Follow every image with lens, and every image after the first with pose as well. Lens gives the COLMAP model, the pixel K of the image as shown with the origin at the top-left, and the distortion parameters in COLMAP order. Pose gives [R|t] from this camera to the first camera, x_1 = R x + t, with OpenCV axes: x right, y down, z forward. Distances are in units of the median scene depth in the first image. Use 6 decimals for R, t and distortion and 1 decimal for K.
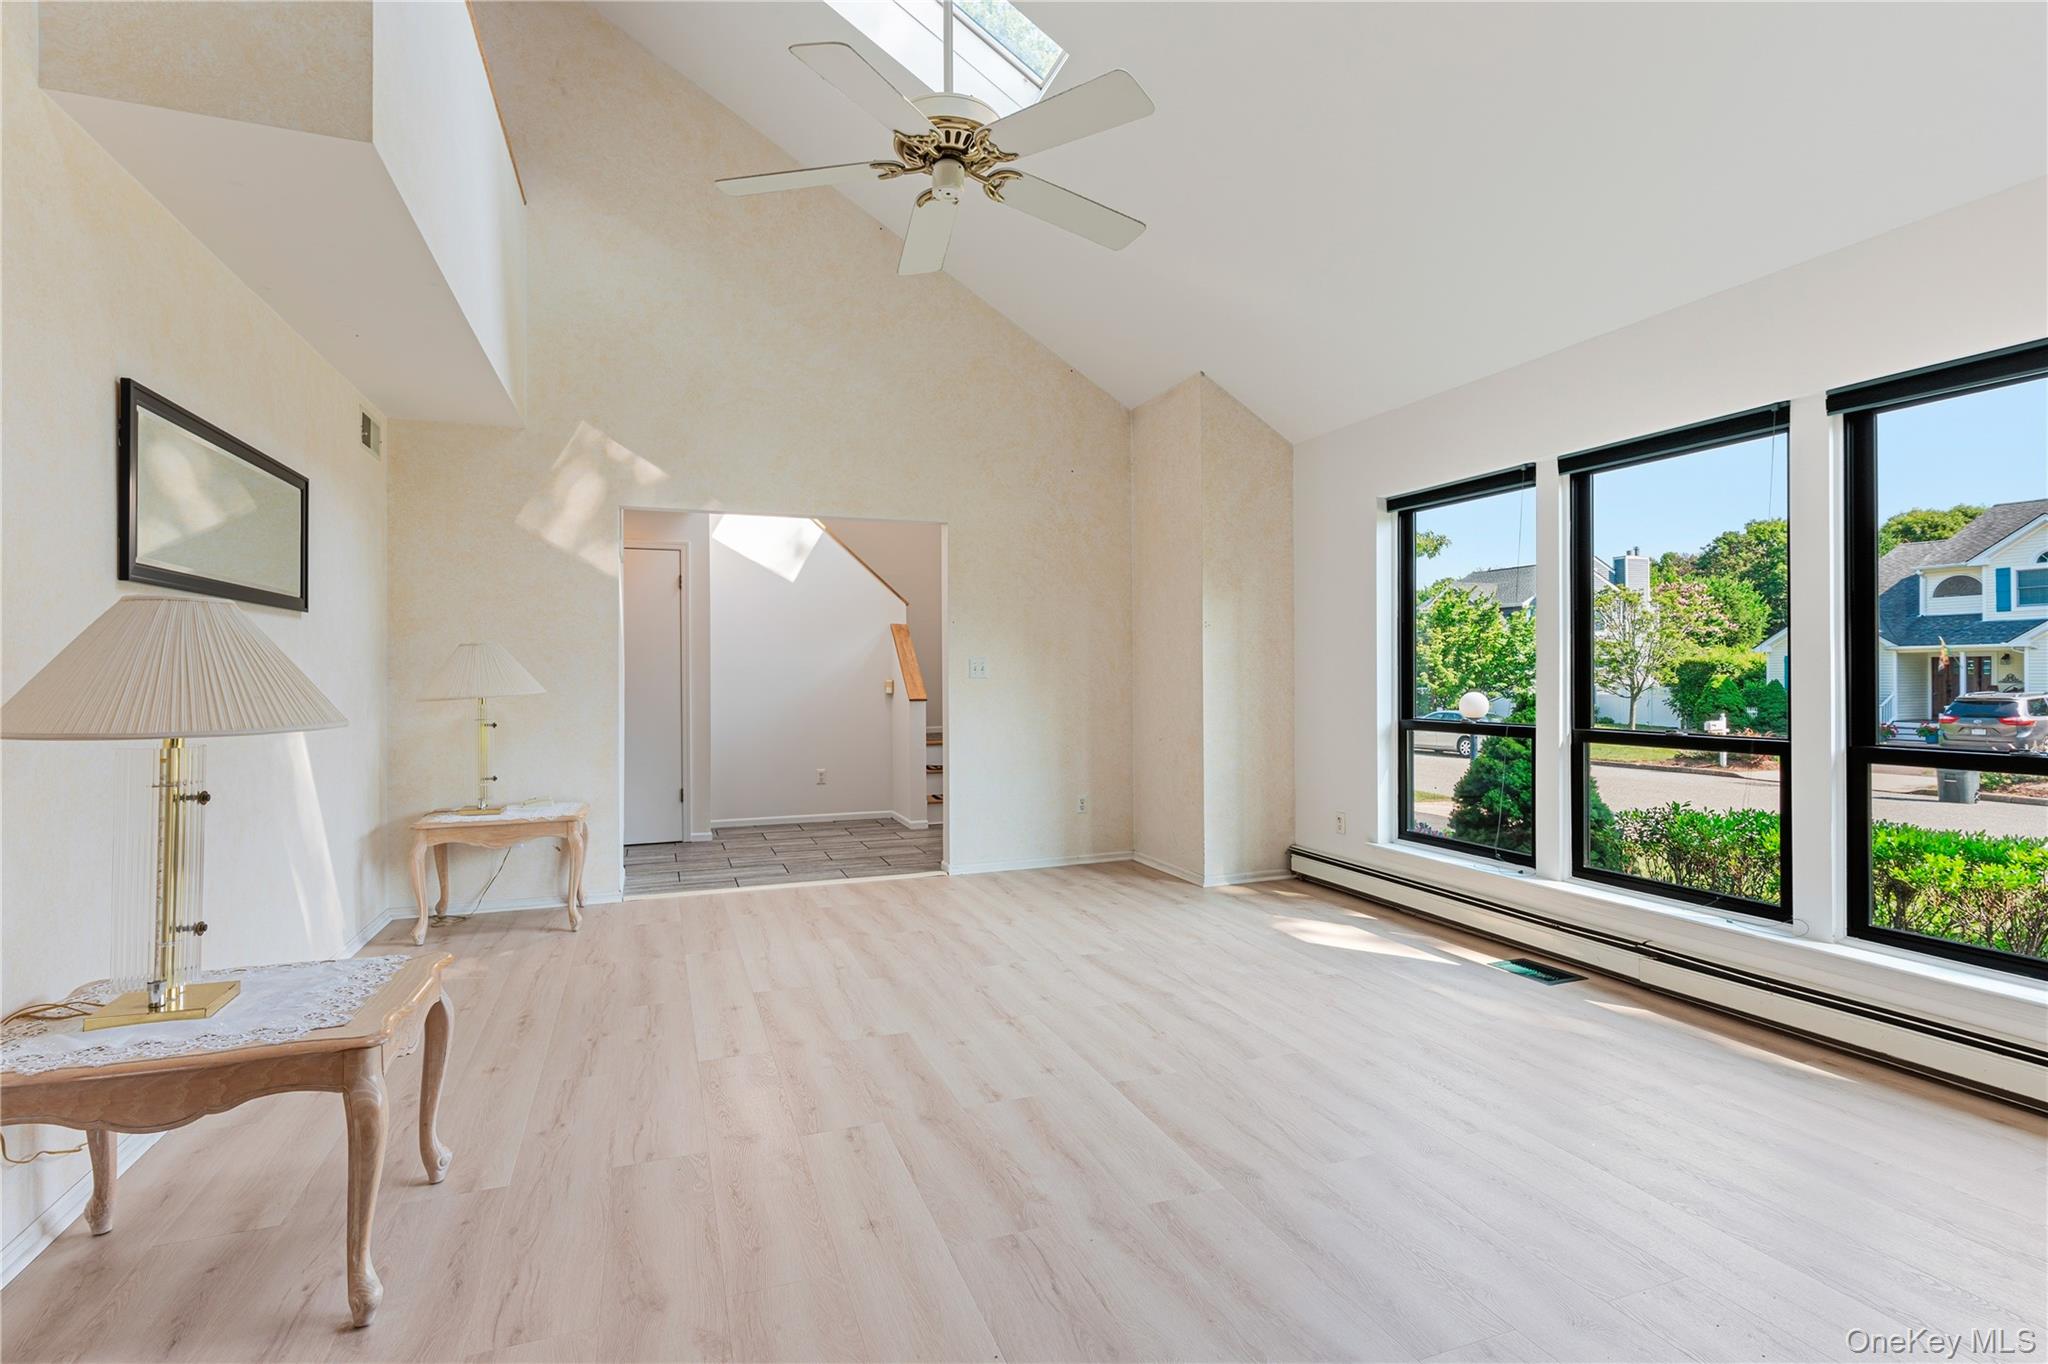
lens RADIAL K [[970.5, 0, 1025.7], [0, 970.5, 677.3], [0, 0, 1]] dist [-0.000326, 0.000135]
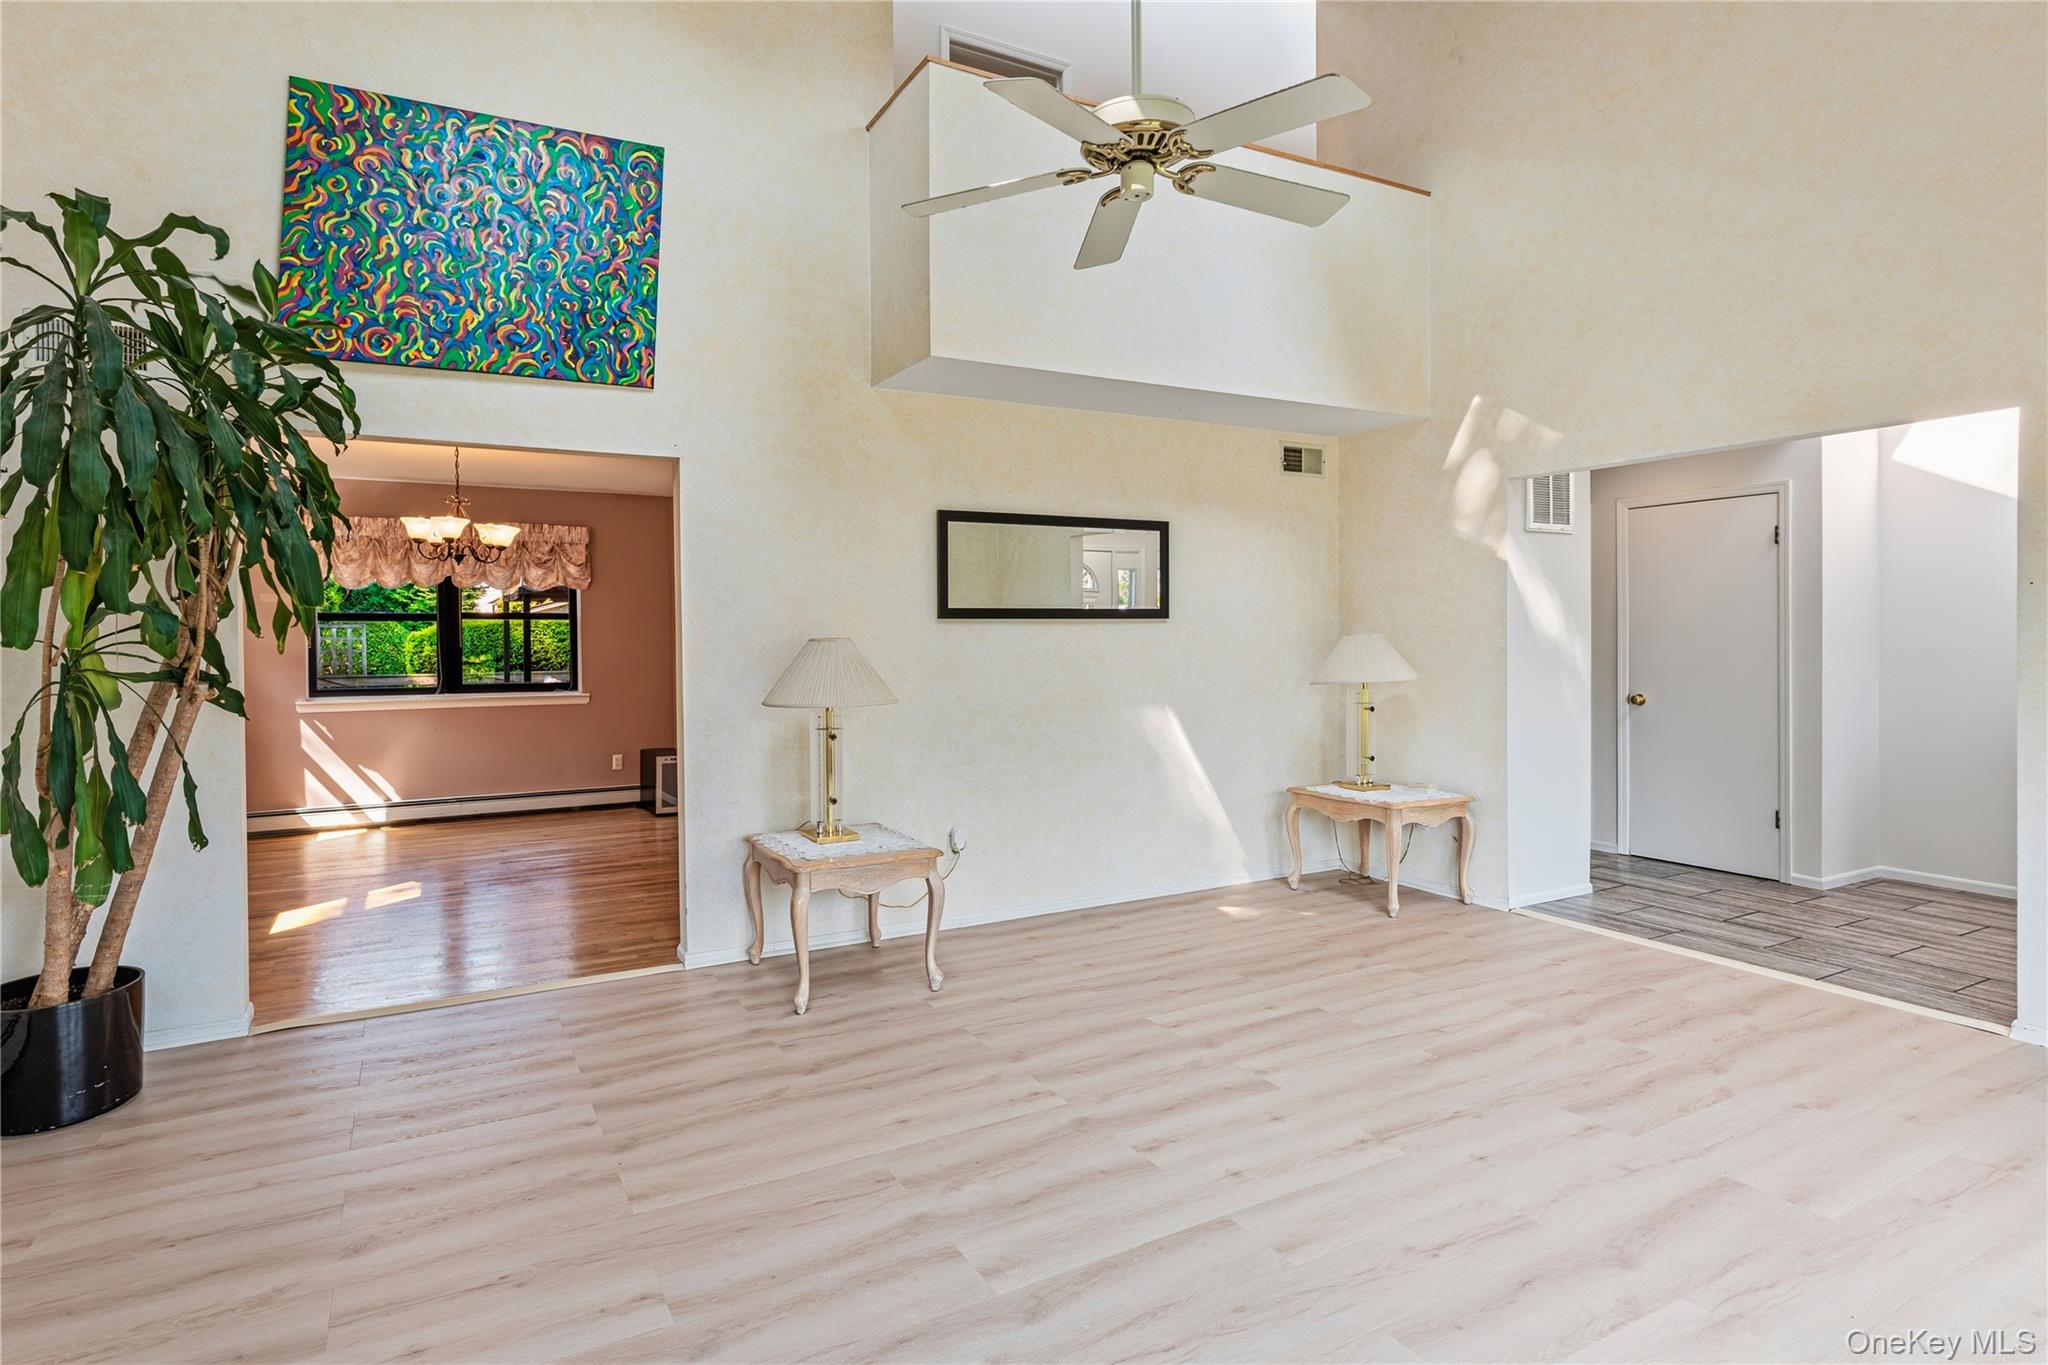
lens RADIAL K [[1043.0, 0, 964.1], [0, 1043.0, 649.8], [0, 0, 1]] dist [-0.001554, 0.000249]
pose [[0.114166, 0.018068, -0.993297, 0.795788], [0.004058, 0.999818, 0.018653, -0.058027], [0.993453, -0.006160, 0.114072, 0.604710]]
